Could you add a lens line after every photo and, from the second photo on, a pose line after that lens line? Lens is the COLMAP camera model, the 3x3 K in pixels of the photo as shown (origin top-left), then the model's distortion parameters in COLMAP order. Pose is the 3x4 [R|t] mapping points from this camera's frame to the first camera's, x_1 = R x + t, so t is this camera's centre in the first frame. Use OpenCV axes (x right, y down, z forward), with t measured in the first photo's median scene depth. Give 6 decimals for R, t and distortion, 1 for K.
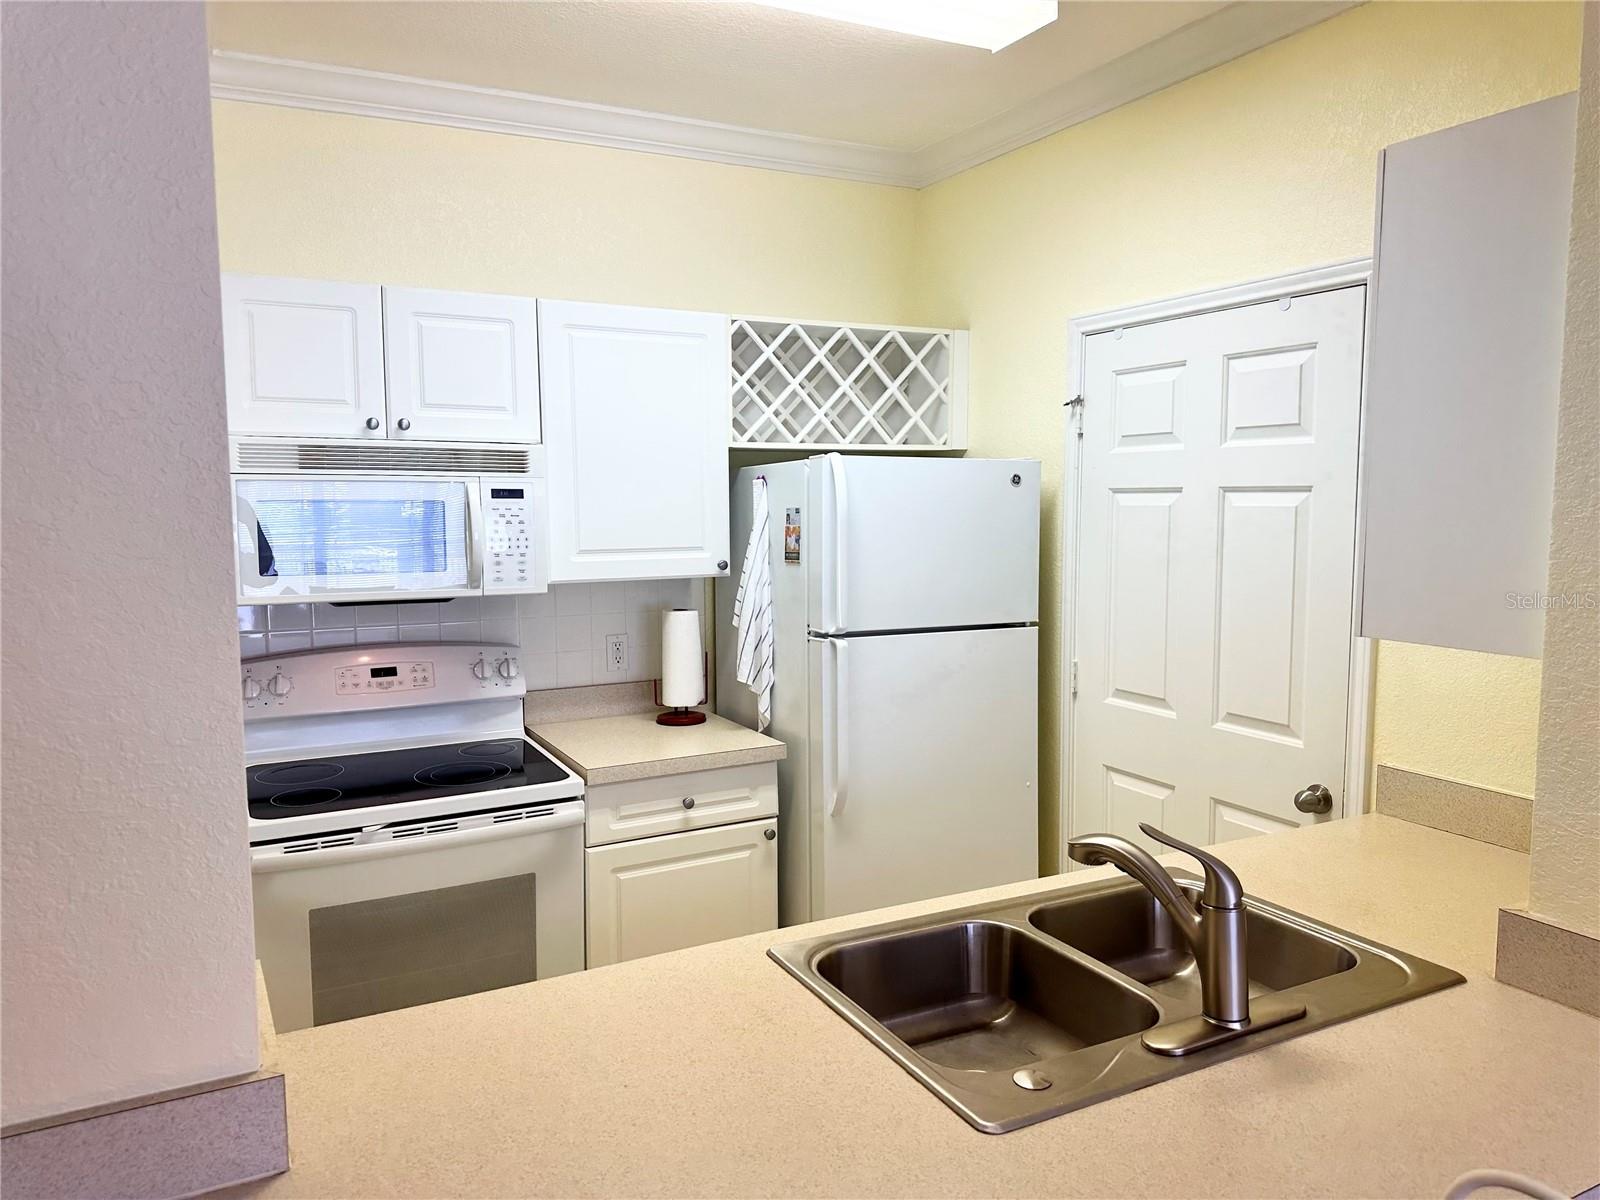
lens RADIAL K [[1120.4, 0, 798.8], [0, 1120.4, 607.3], [0, 0, 1]] dist [0.076489, -0.070195]
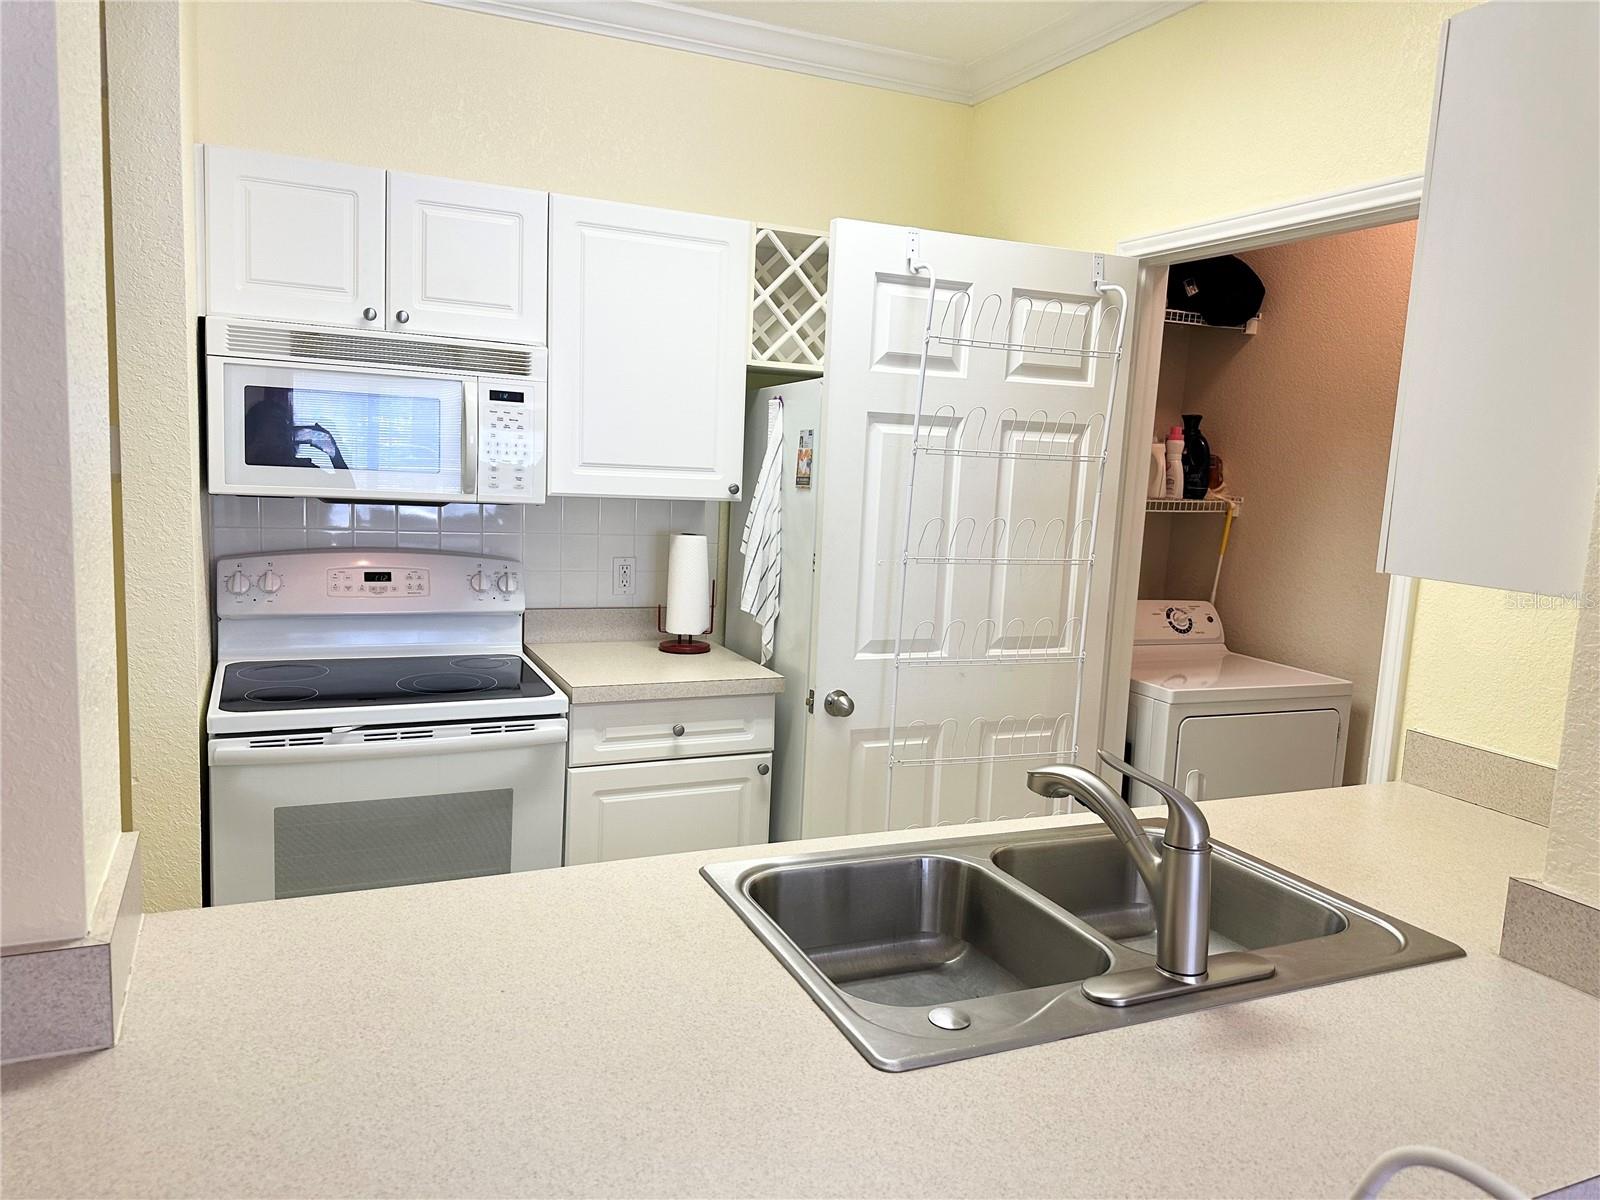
lens RADIAL K [[1120.4, 0, 805.2], [0, 1120.4, 606.6], [0, 0, 1]] dist [0.076489, -0.070195]
pose [[0.996883, 0.060230, -0.050957, 0.053798], [-0.058576, 0.997726, 0.033356, 0.030565], [0.052850, -0.030267, 0.998144, 0.049229]]
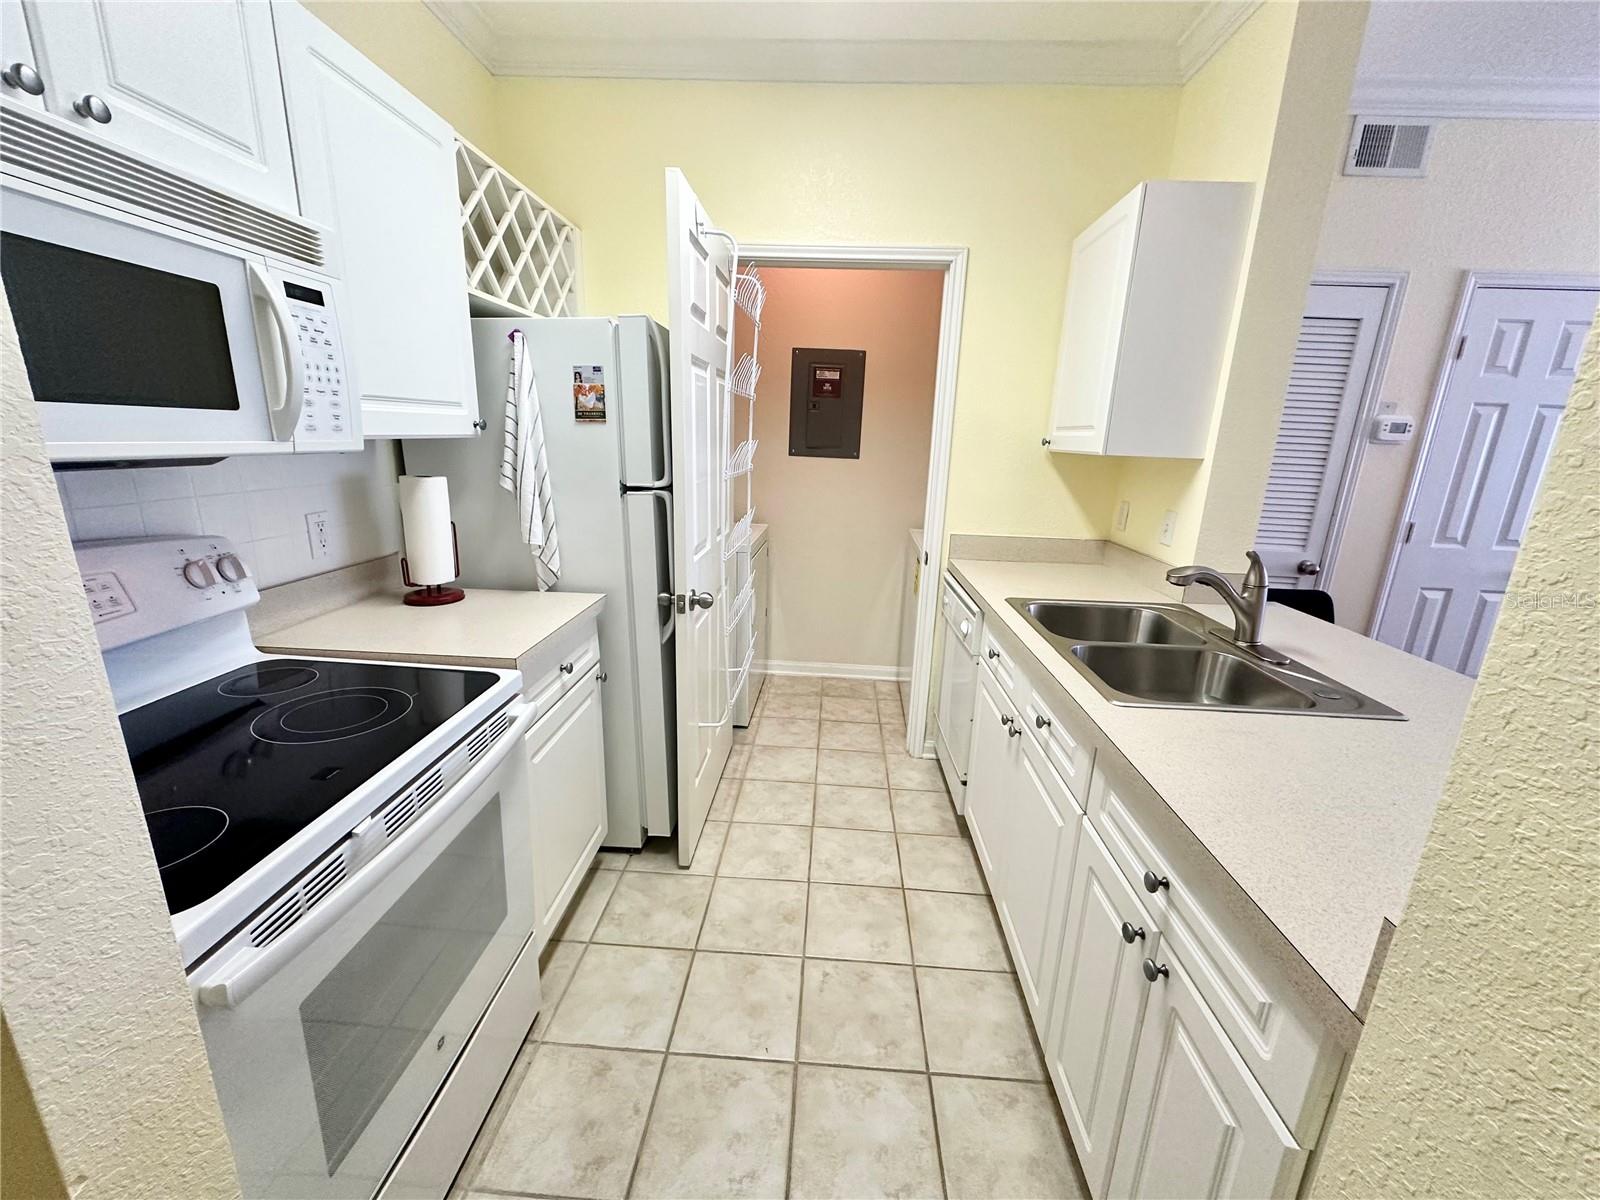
lens RADIAL K [[636.1, 0, 807.7], [0, 636.1, 602.2], [0, 0, 1]] dist [-0.006273, 0.000528]
pose [[0.506455, -0.200898, 0.838537, -0.455386], [0.051044, 0.977759, 0.203425, 0.015304], [-0.860754, -0.060223, 0.505445, 0.546052]]
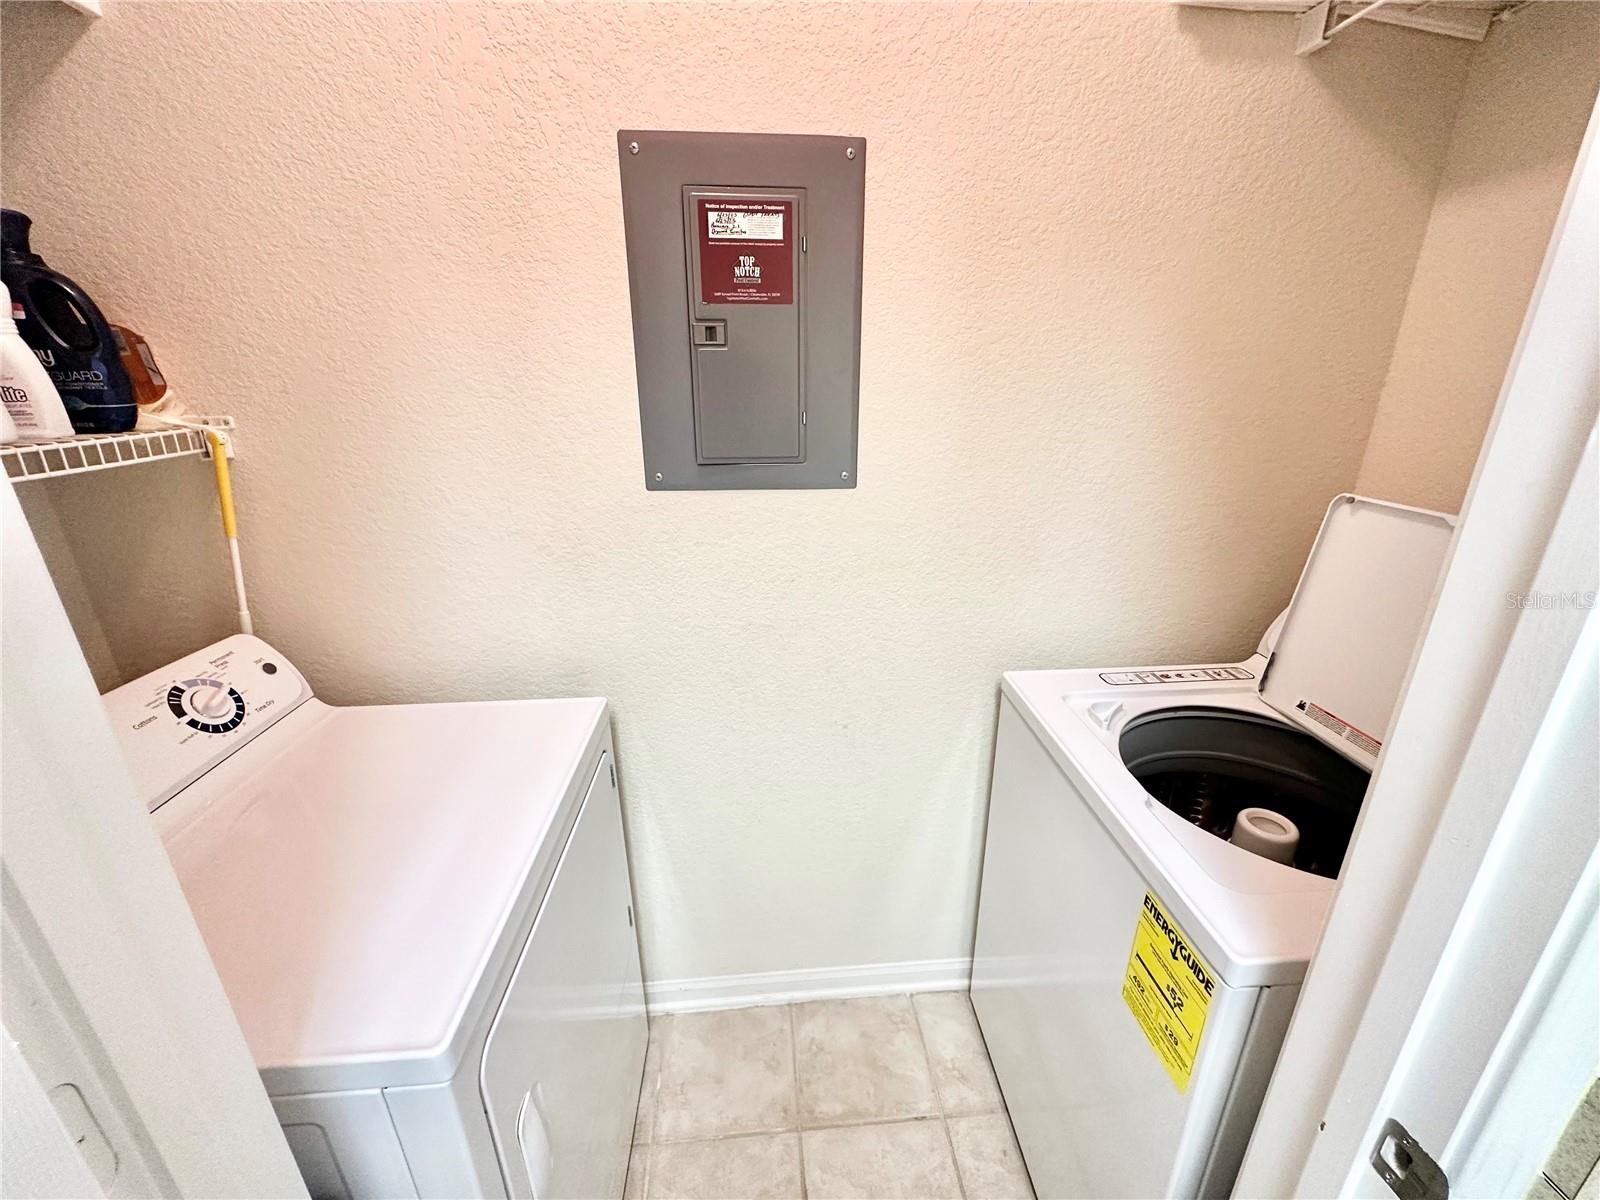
lens RADIAL K [[636.1, 0, 796.1], [0, 636.1, 602.2], [0, 0, 1]] dist [-0.006273, 0.000528]
pose [[0.381837, -0.307583, 0.871546, 0.263072], [0.104250, 0.951313, 0.290061, -0.053088], [-0.918331, -0.019897, 0.395312, 0.959656]]
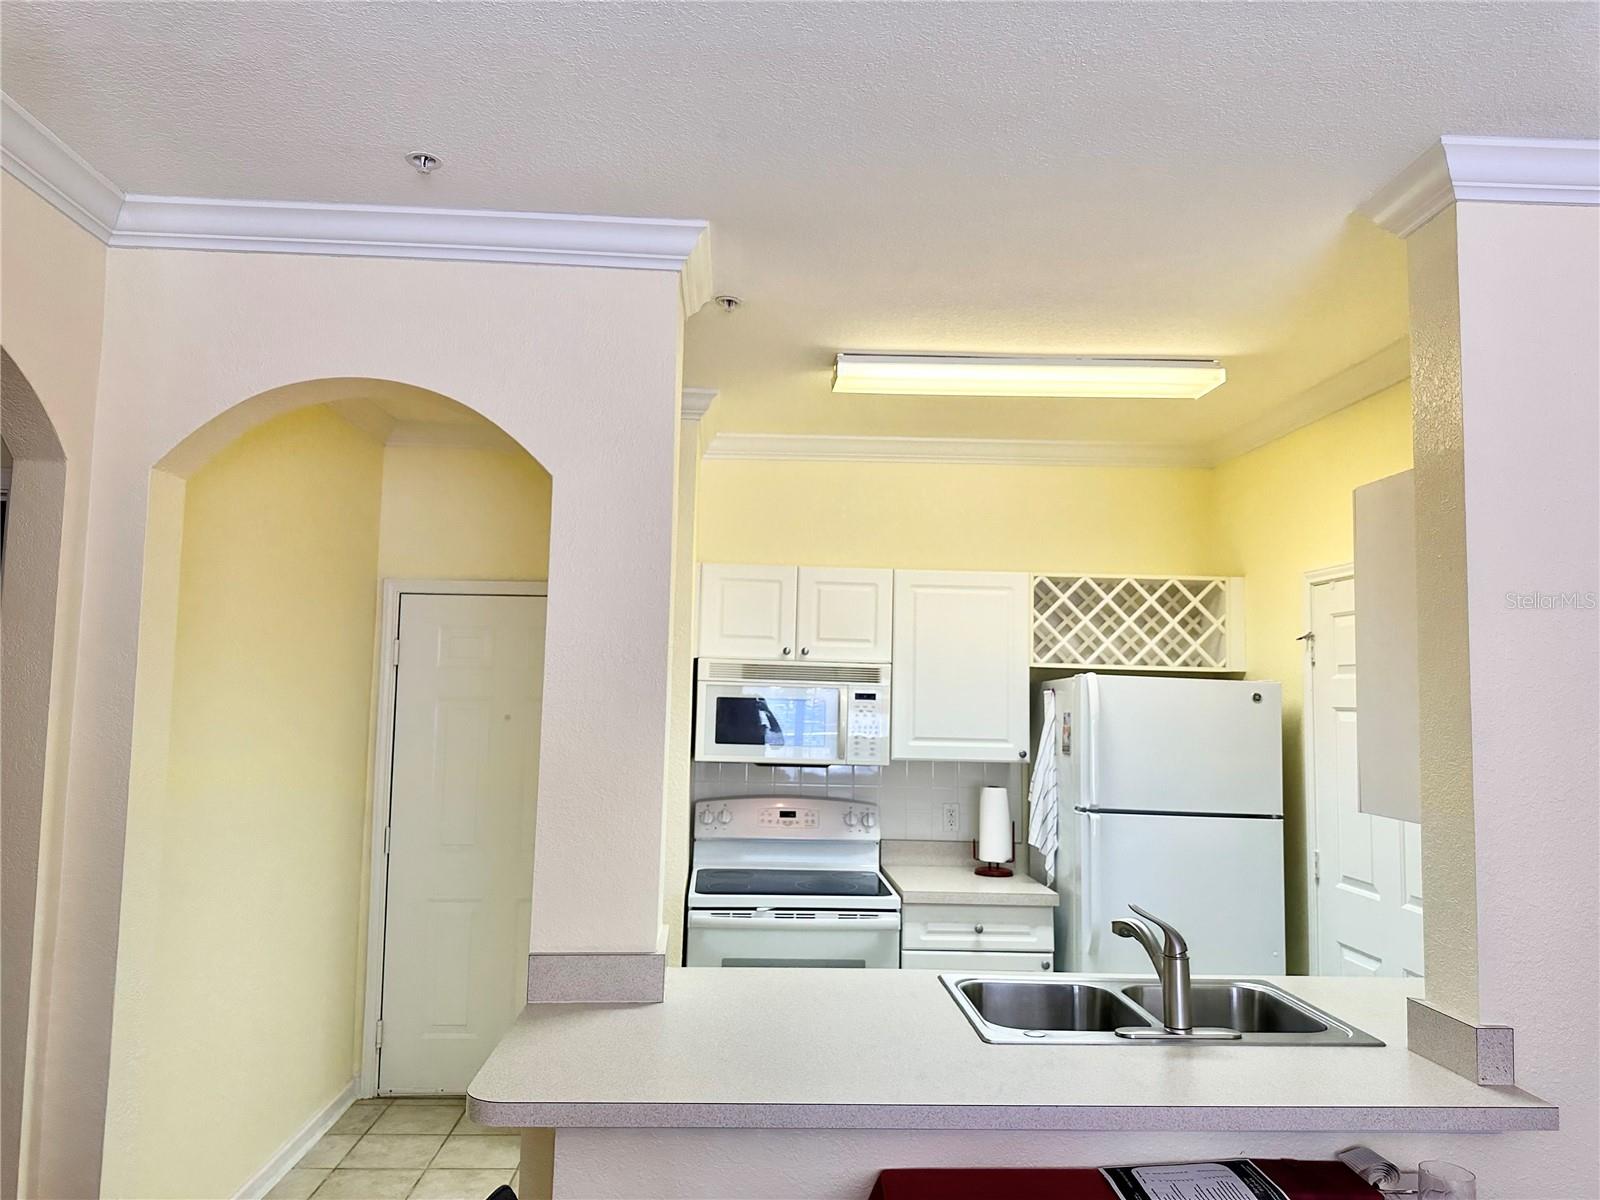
lens RADIAL K [[1120.4, 0, 792.1], [0, 1120.4, 596.2], [0, 0, 1]] dist [0.076489, -0.070195]
pose [[0.907518, -0.011403, -0.419858, 0.280018], [-0.069980, 0.981554, -0.177918, 0.040133], [0.414142, 0.190846, 0.889980, -0.393736]]
